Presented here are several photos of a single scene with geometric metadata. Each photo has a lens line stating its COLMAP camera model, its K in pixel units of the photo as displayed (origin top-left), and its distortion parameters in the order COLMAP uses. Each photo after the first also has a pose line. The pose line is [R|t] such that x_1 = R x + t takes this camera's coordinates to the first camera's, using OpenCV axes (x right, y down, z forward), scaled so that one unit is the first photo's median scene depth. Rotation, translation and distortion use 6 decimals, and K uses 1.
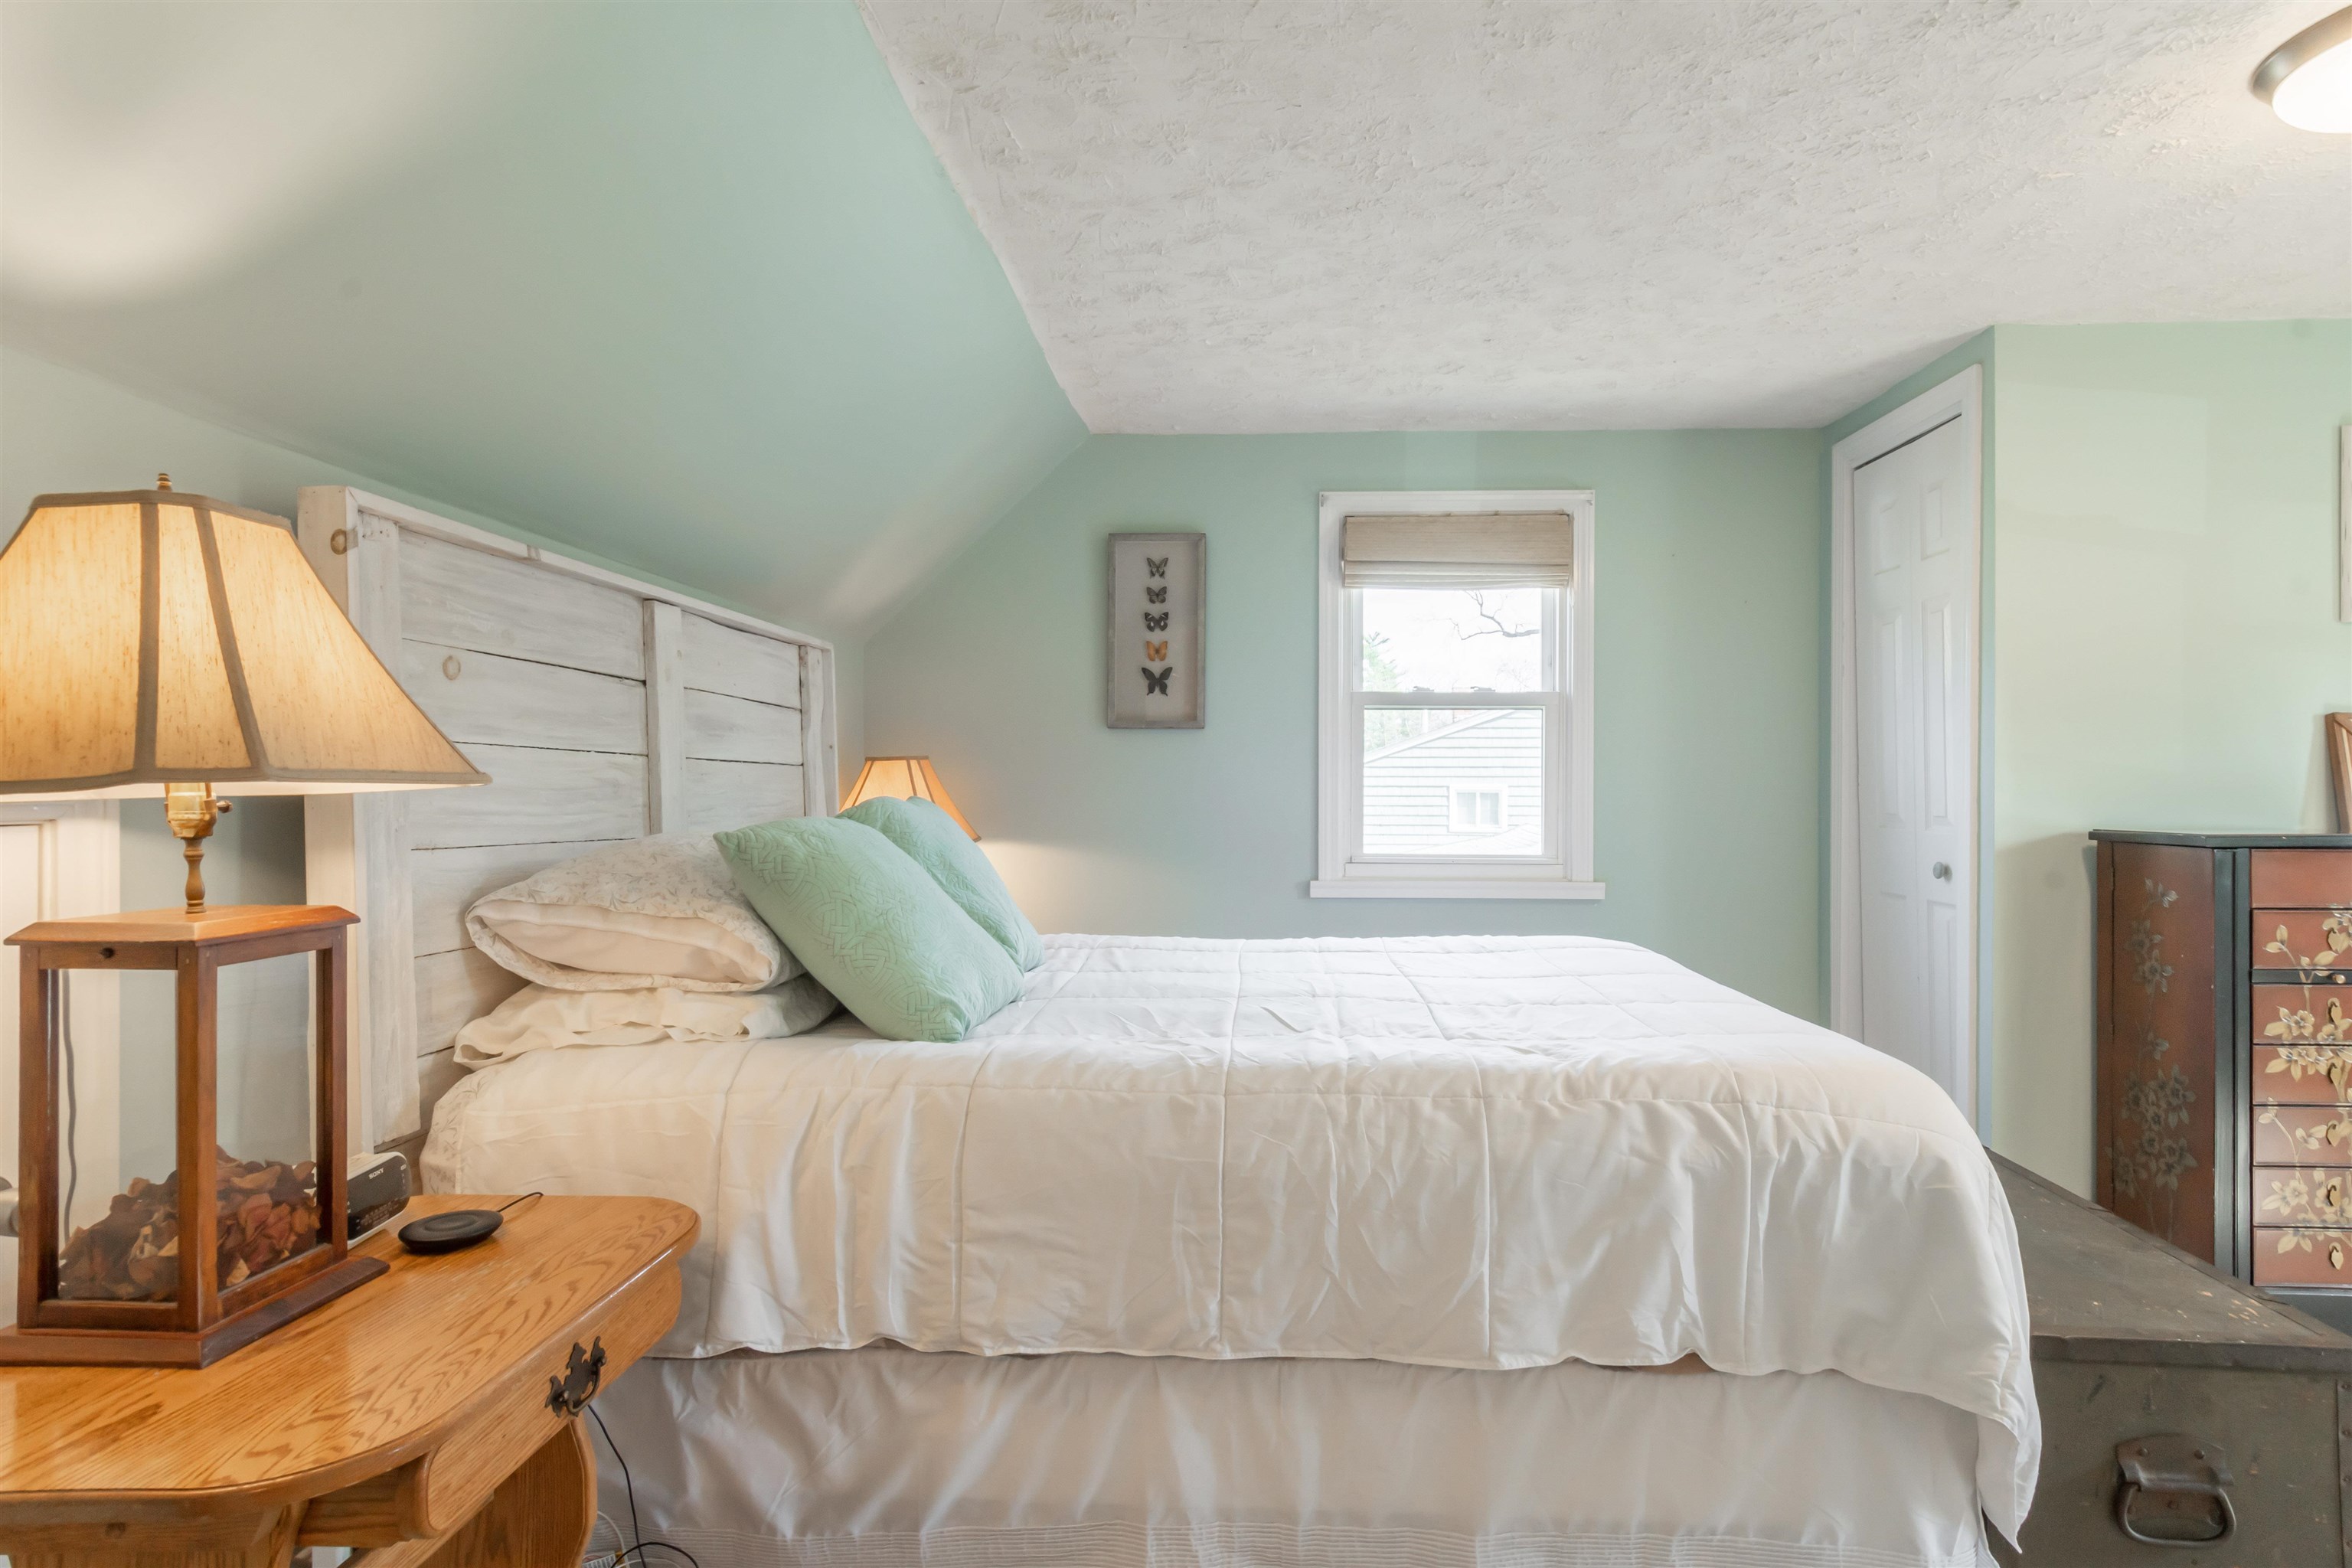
lens RADIAL K [[1299.9, 0, 1176.0], [0, 1299.9, 784.0], [0, 0, 1]] dist [-0.002179, -0.000992]
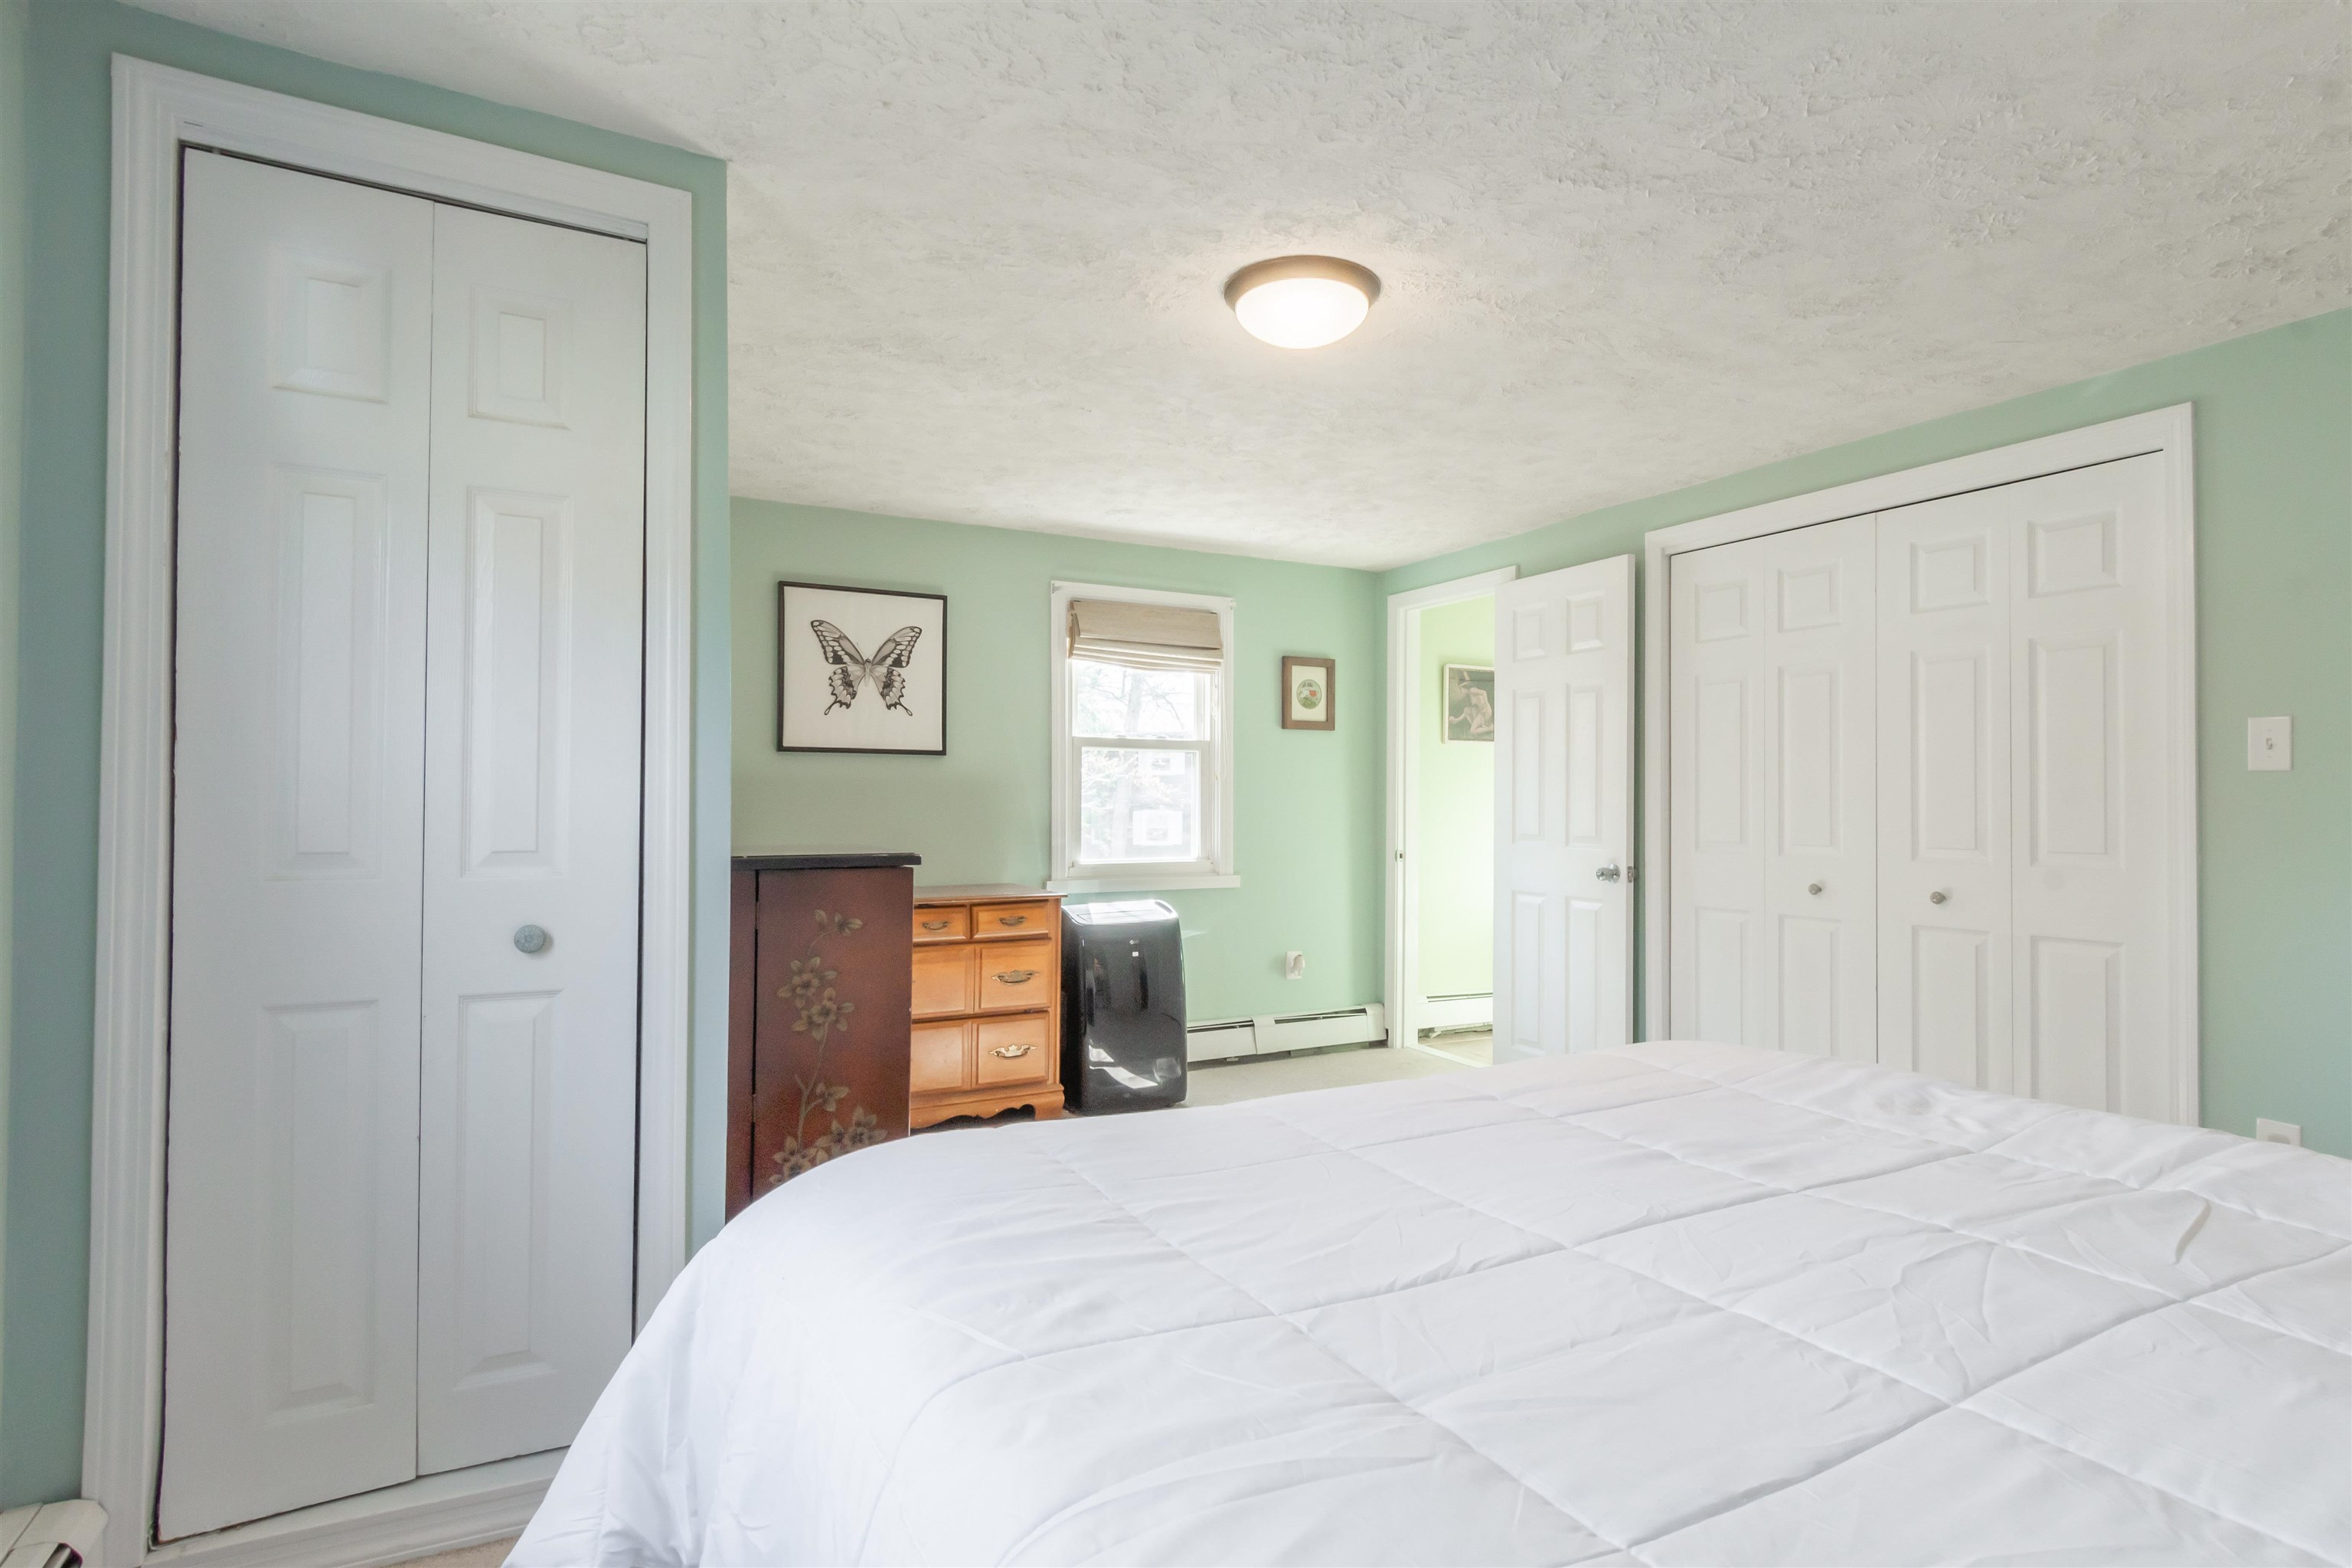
lens RADIAL K [[1299.9, 0, 1176.0], [0, 1299.9, 784.0], [0, 0, 1]] dist [-0.002179, -0.000992]
pose [[-0.572633, 0.008003, 0.819772, -0.107832], [-0.006497, 0.999877, -0.014299, -0.000131], [-0.819786, -0.013514, -0.572511, 1.309255]]
